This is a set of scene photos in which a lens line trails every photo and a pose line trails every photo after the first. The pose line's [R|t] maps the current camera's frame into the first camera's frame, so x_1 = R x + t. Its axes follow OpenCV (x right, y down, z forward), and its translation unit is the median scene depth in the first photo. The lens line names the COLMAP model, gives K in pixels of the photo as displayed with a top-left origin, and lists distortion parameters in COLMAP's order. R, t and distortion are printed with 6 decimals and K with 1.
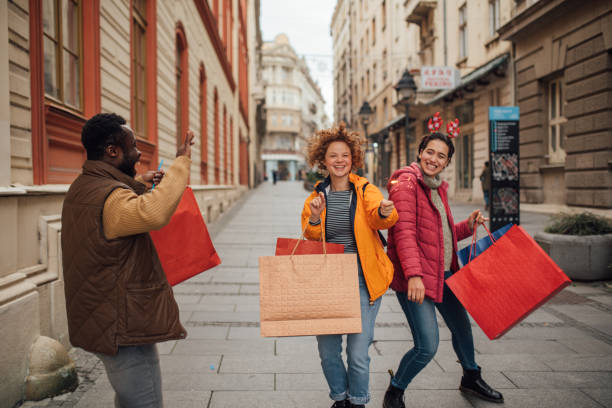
lens RADIAL K [[604.5, 0, 306.0], [0, 604.5, 204.0], [0, 0, 1]] dist [-0.068538, 0.131252]
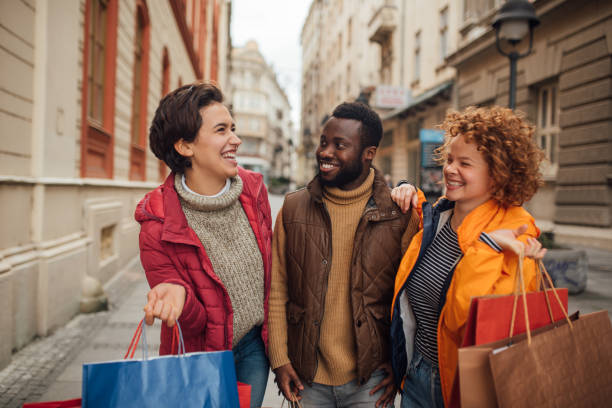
lens RADIAL K [[678.7, 0, 336.5], [0, 678.7, 203.3], [0, 0, 1]] dist [-0.016395, -0.011389]
pose [[0.994639, 0.040730, 0.095054, 0.006041], [-0.039573, 0.999118, -0.014031, 0.007409], [-0.095542, 0.010194, 0.995373, -0.215475]]
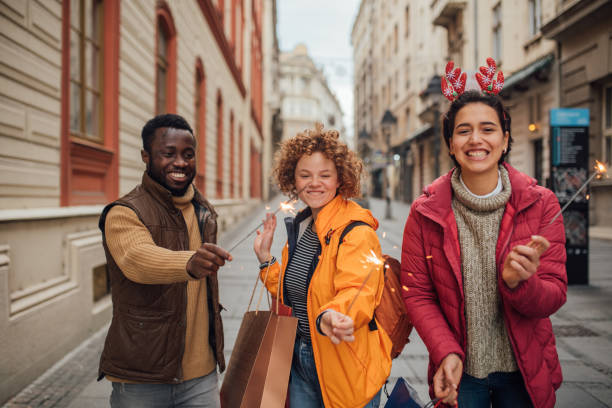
lens RADIAL K [[538.9, 0, 304.4], [0, 538.9, 203.0], [0, 0, 1]] dist [-0.041805, 0.011334]
pose [[0.999038, 0.013763, -0.041642, 0.007965], [-0.014391, 0.999786, -0.014828, -0.014321], [0.041429, 0.015413, 0.999023, 0.180028]]
